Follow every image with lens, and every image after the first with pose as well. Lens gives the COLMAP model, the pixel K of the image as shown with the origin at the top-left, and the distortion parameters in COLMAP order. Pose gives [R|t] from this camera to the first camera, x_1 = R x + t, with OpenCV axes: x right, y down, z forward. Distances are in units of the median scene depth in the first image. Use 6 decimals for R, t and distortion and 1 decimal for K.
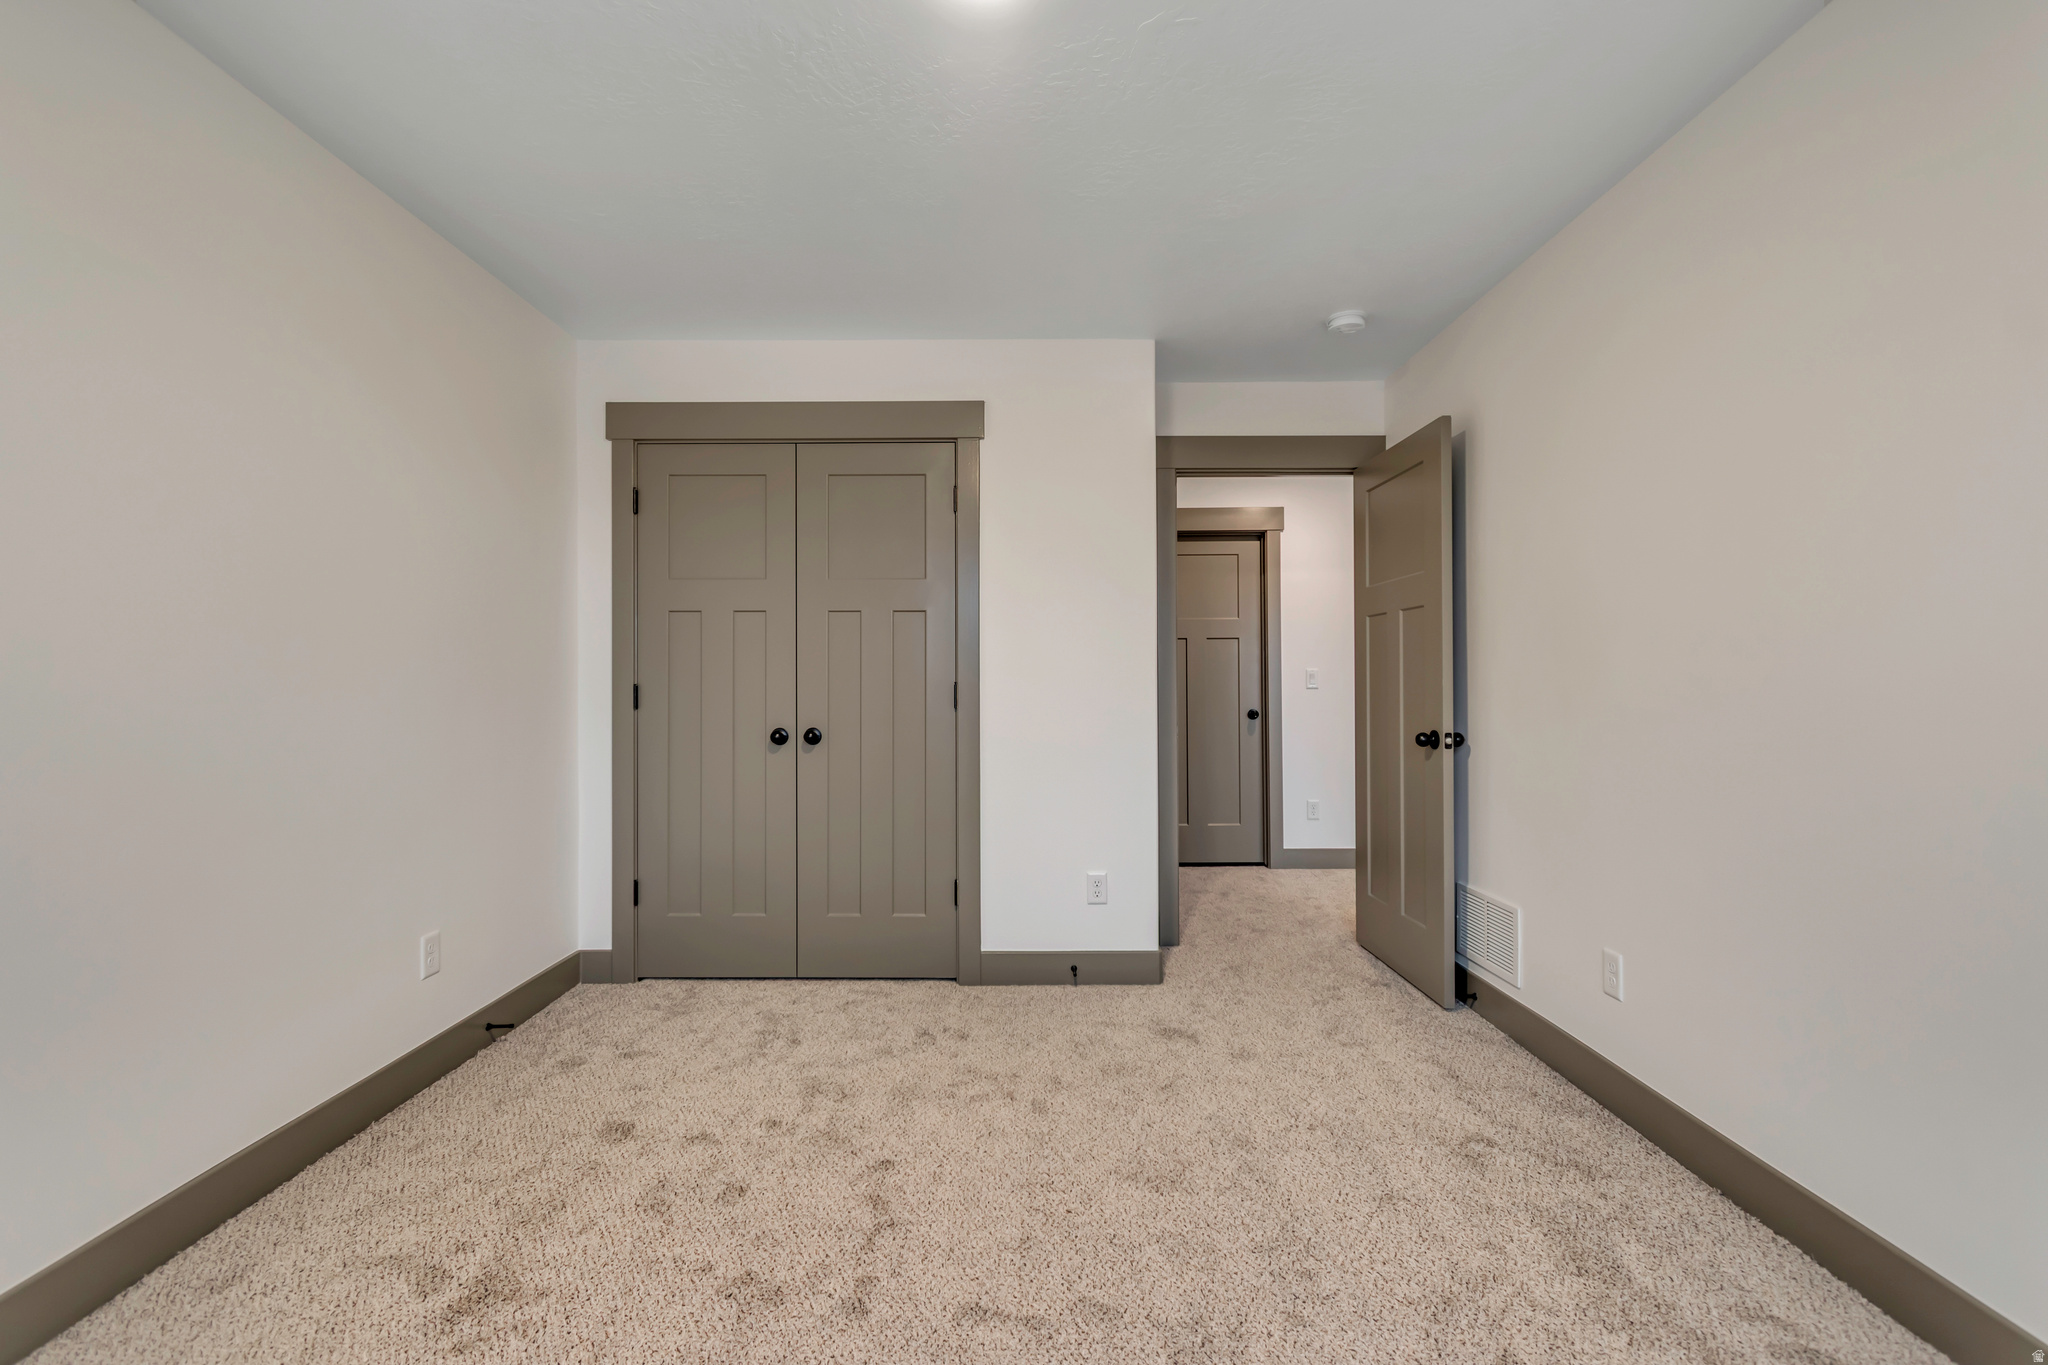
lens RADIAL K [[910.9, 0, 1025.7], [0, 910.9, 684.6], [0, 0, 1]] dist [0.007417, -0.003044]
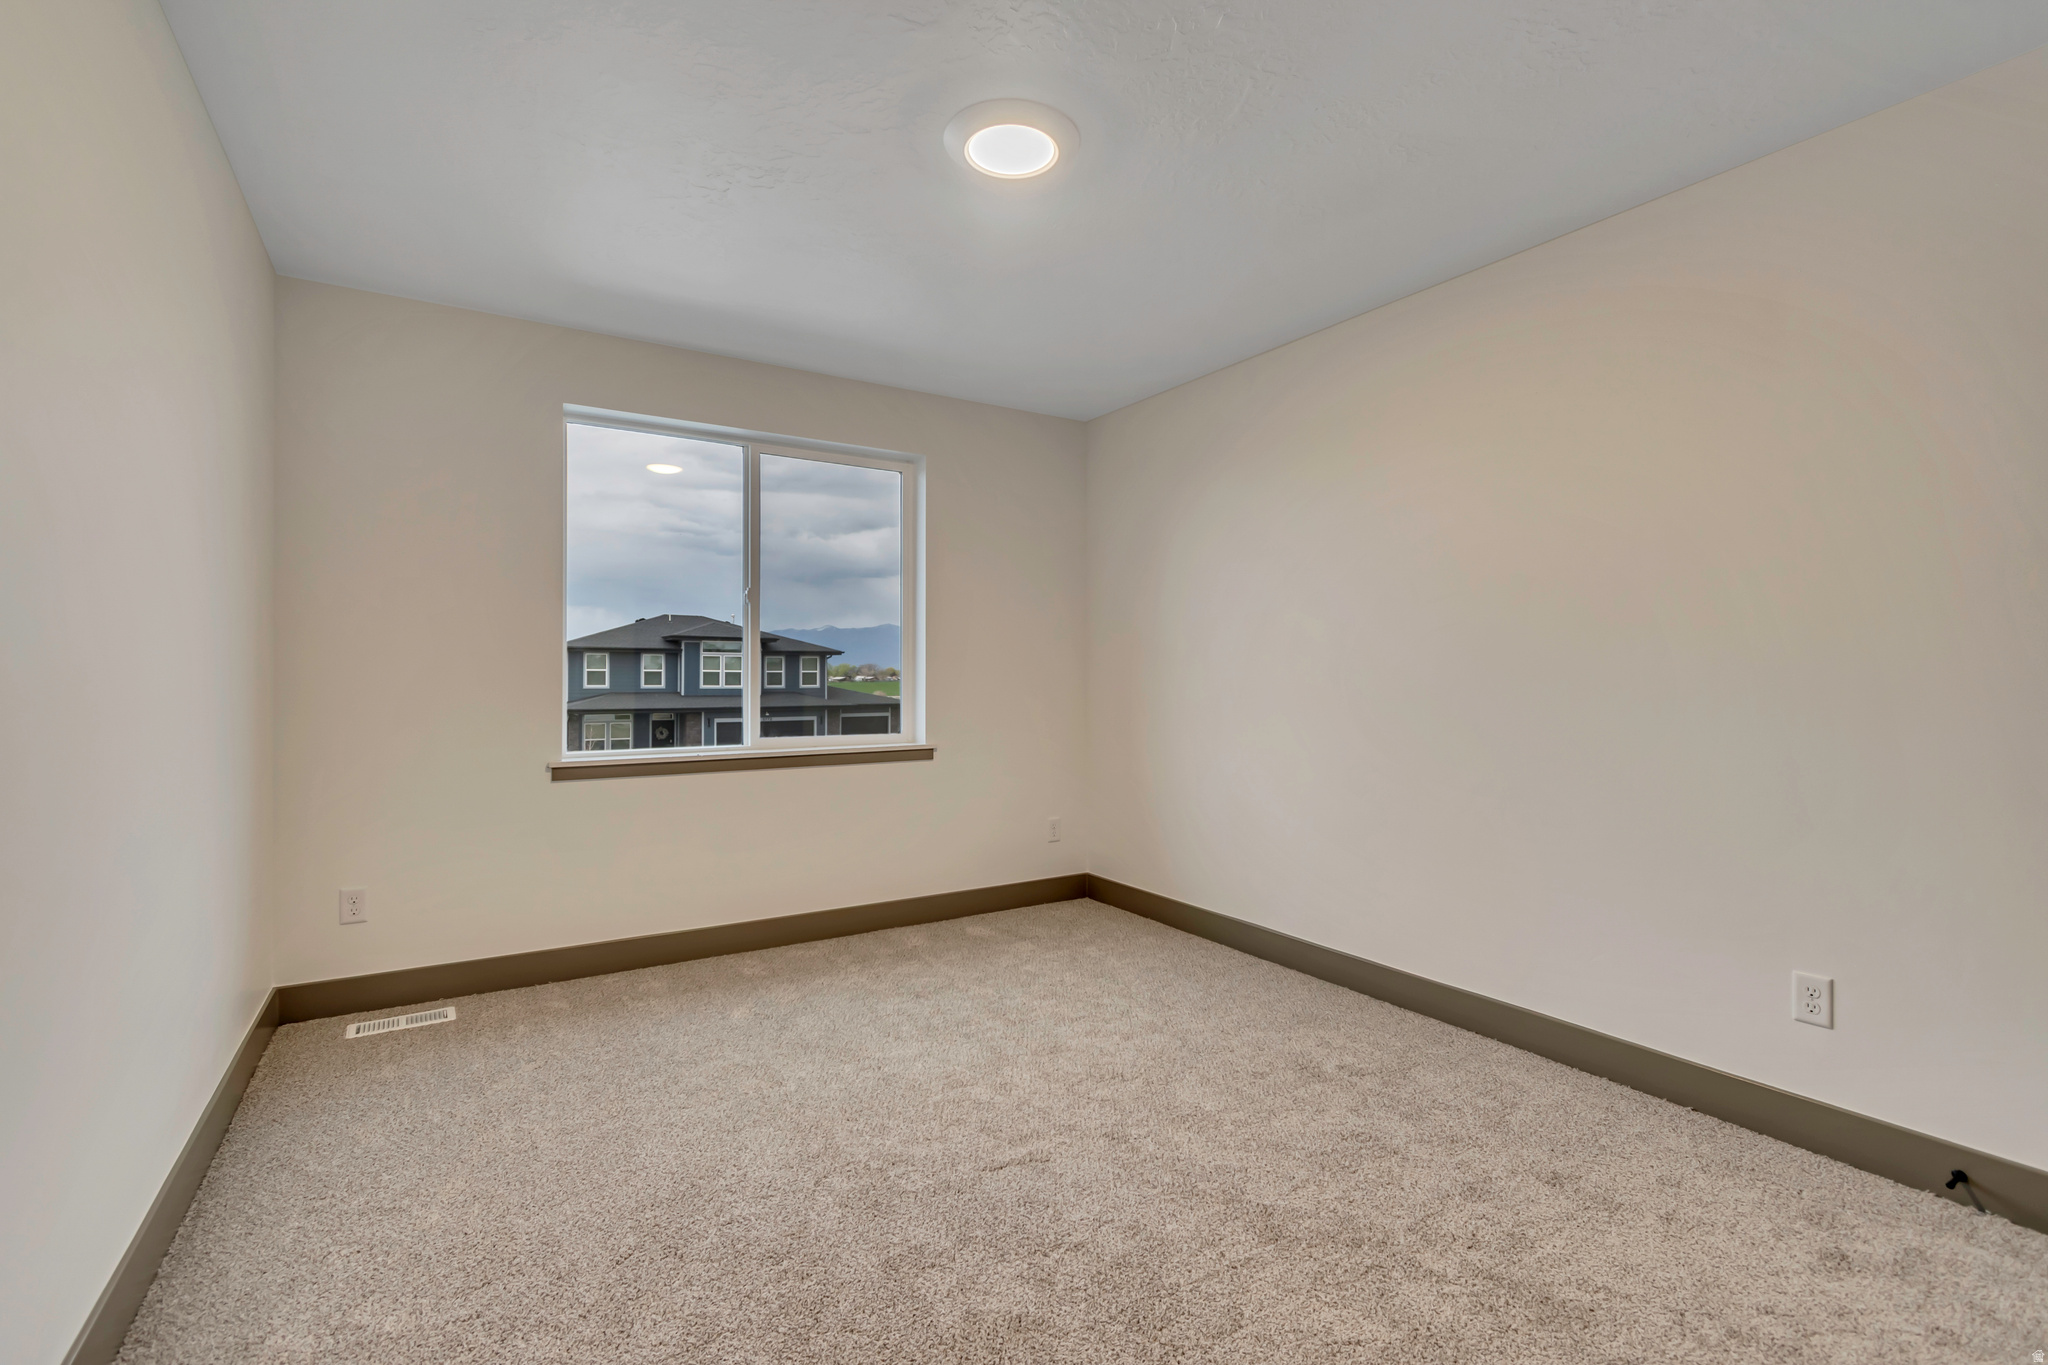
lens RADIAL K [[910.9, 0, 1024.7], [0, 910.9, 681.5], [0, 0, 1]] dist [0.007417, -0.003044]
pose [[-0.840916, -0.002467, -0.541160, 0.423033], [-0.005741, 0.999974, 0.004362, -0.000286], [0.541135, 0.006775, -0.840908, 1.308937]]
